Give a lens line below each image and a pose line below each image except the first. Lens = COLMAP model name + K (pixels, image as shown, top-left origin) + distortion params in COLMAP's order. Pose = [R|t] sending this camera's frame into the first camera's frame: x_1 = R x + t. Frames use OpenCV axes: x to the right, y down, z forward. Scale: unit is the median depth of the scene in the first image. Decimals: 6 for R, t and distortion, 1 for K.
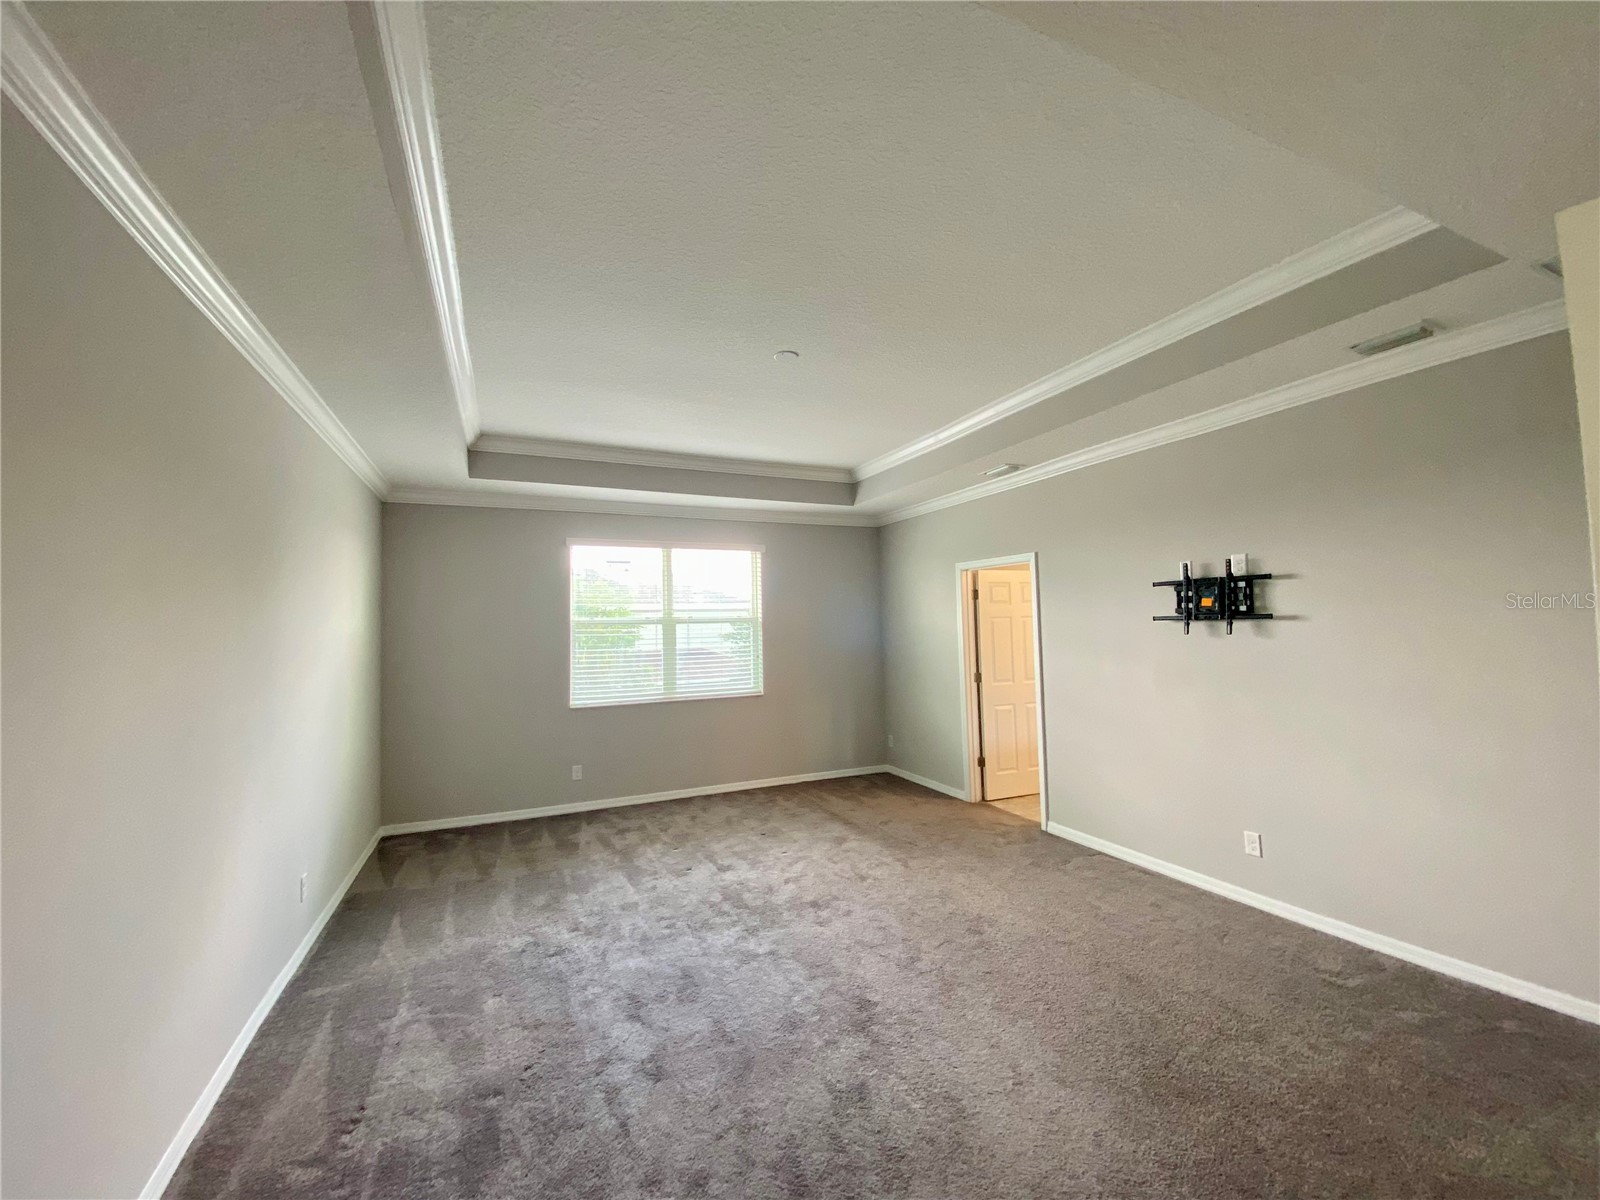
lens RADIAL K [[647.9, 0, 810.3], [0, 647.9, 604.5], [0, 0, 1]] dist [0.002102, -0.012755]
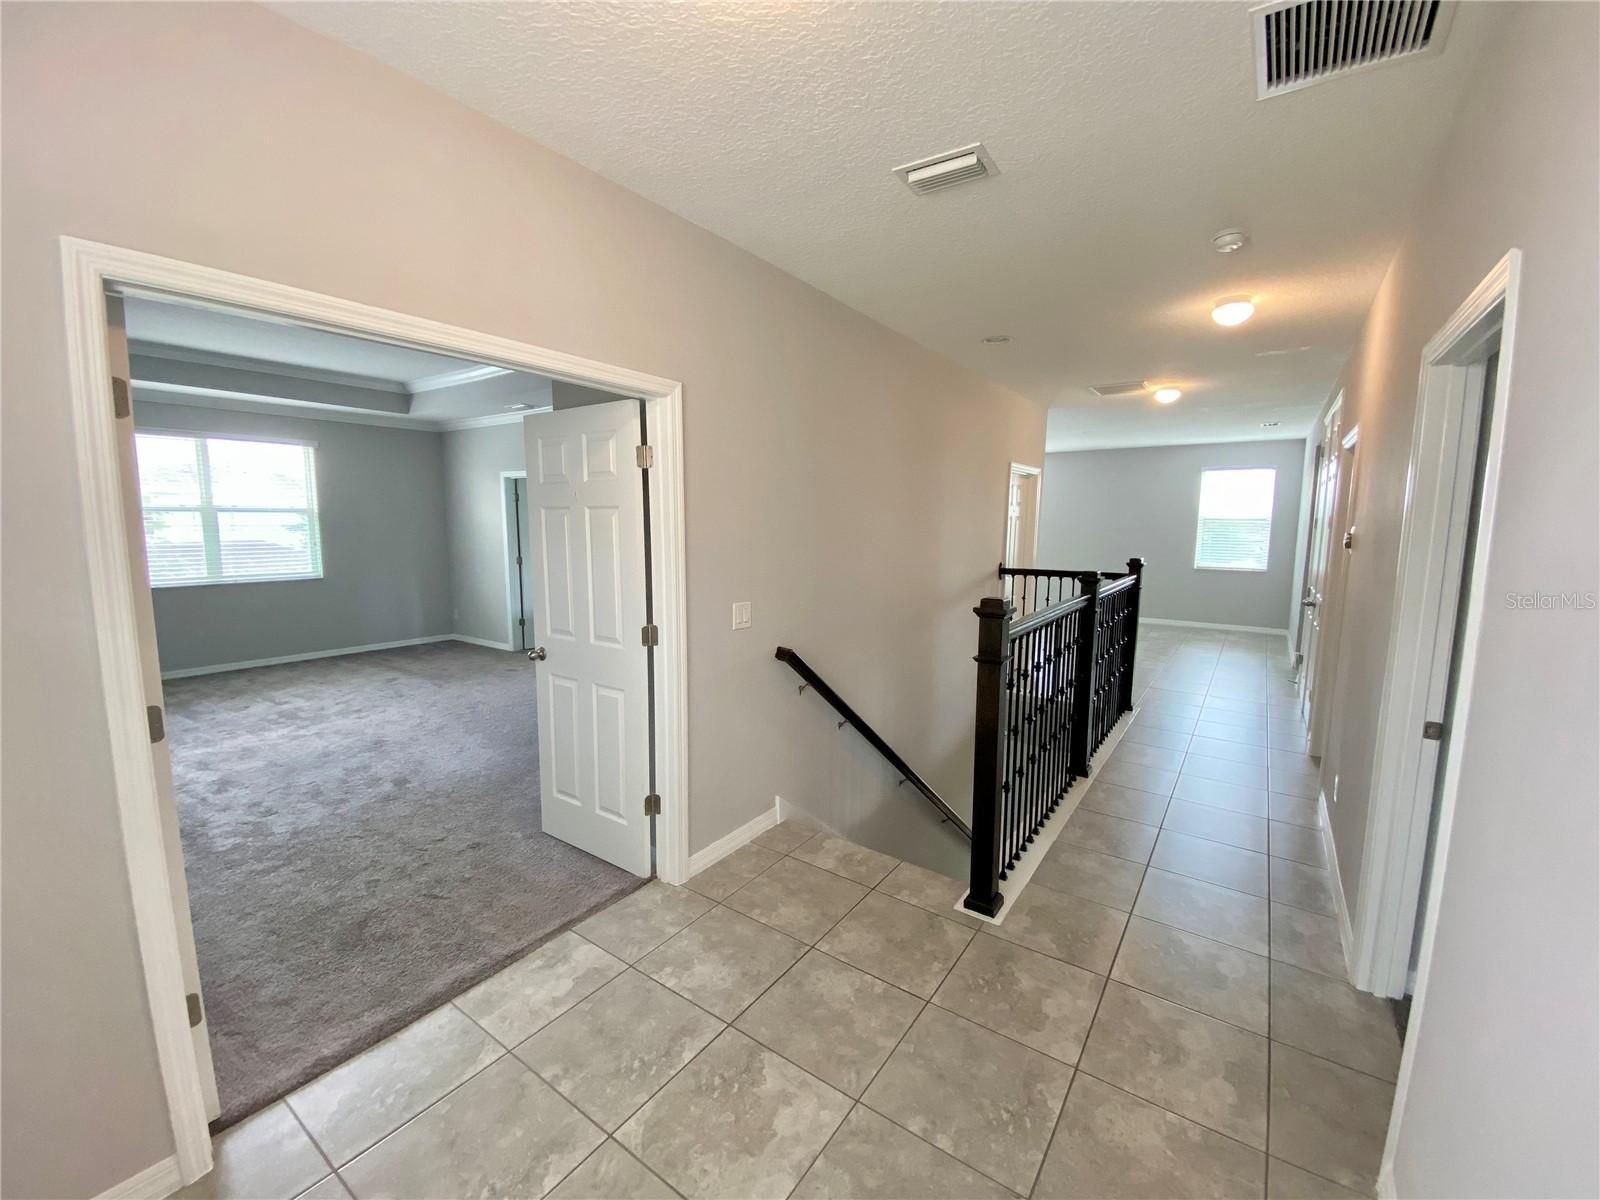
lens RADIAL K [[647.9, 0, 810.3], [0, 647.9, 604.5], [0, 0, 1]] dist [0.002102, -0.012755]
pose [[0.860811, -0.037319, 0.507554, 0.138784], [-0.042626, 0.988516, 0.144977, -0.022949], [-0.507136, -0.146433, 0.849335, -0.642996]]
